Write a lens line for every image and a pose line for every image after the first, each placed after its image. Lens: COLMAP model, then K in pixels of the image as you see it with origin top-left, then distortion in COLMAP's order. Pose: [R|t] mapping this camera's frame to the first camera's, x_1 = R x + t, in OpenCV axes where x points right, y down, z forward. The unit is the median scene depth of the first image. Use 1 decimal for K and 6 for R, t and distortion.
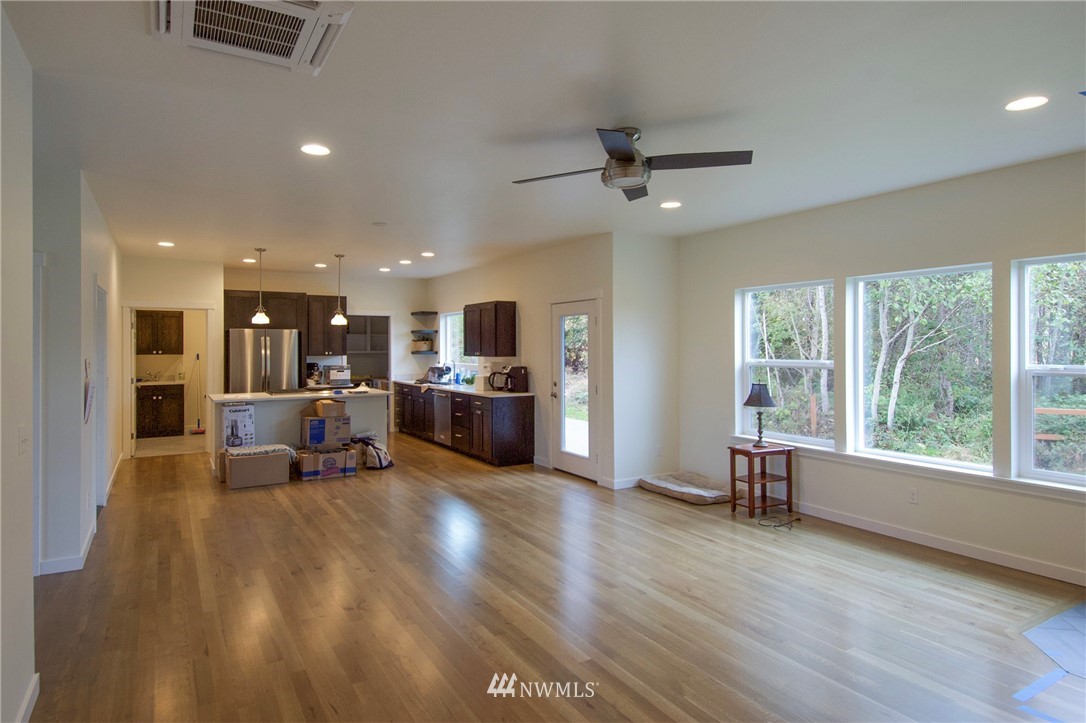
lens RADIAL K [[589.6, 0, 532.6], [0, 589.6, 347.4], [0, 0, 1]] dist [0.041941, -0.000115]
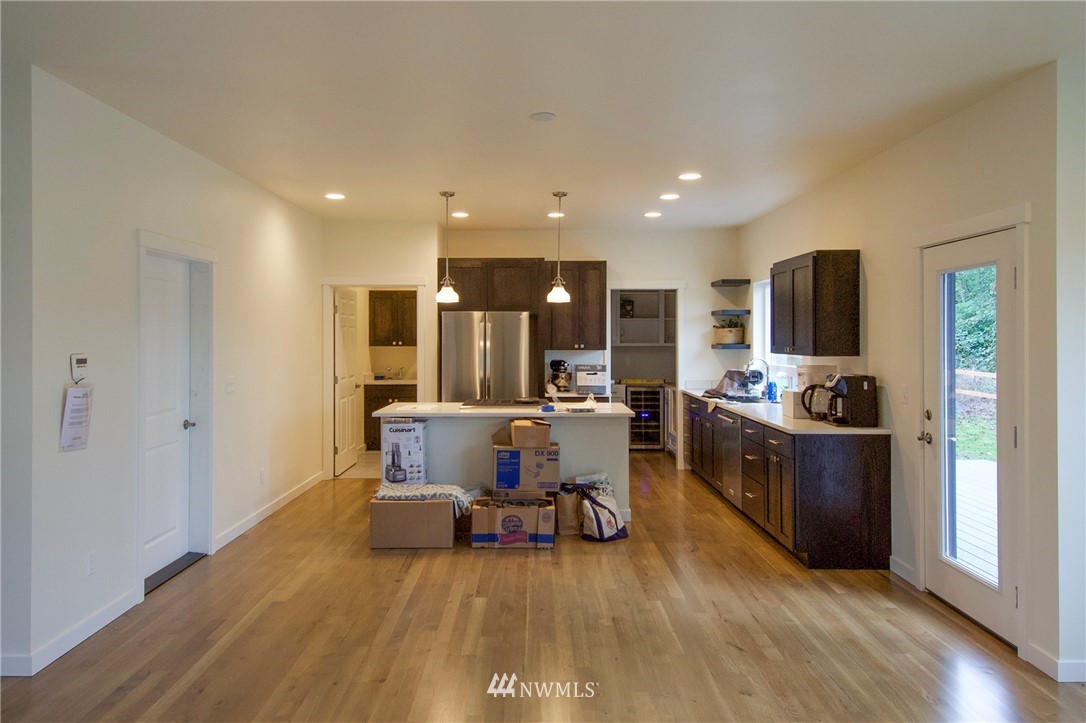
lens RADIAL K [[773.3, 0, 552.5], [0, 773.3, 342.4], [0, 0, 1]] dist [0.067747, -0.020457]
pose [[0.864547, 0.005426, -0.502522, 0.087024], [-0.002372, 0.999975, 0.006716, -0.000489], [0.502546, -0.004615, 0.864538, 0.273396]]
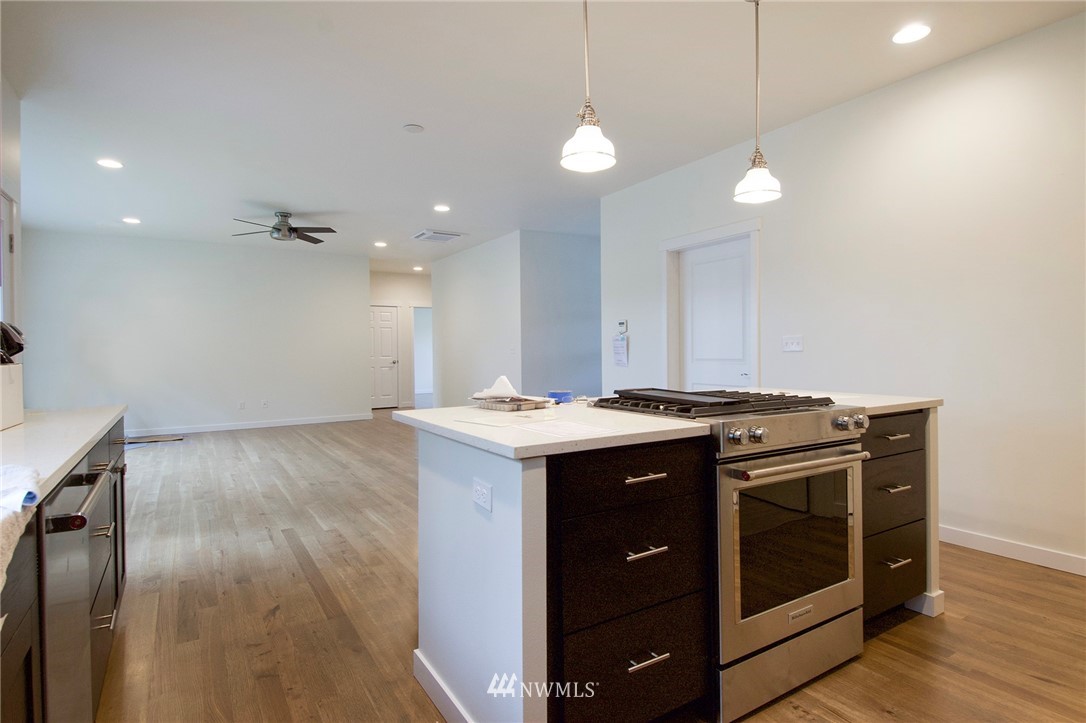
lens RADIAL K [[595.2, 0, 548.4], [0, 595.2, 355.6], [0, 0, 1]] dist [0.042655, -0.013793]
pose [[-0.999882, 0.015286, -0.001472, -0.307019], [0.015262, 0.999767, 0.015261, 0.045897], [0.001705, 0.015236, -0.999882, 1.273941]]
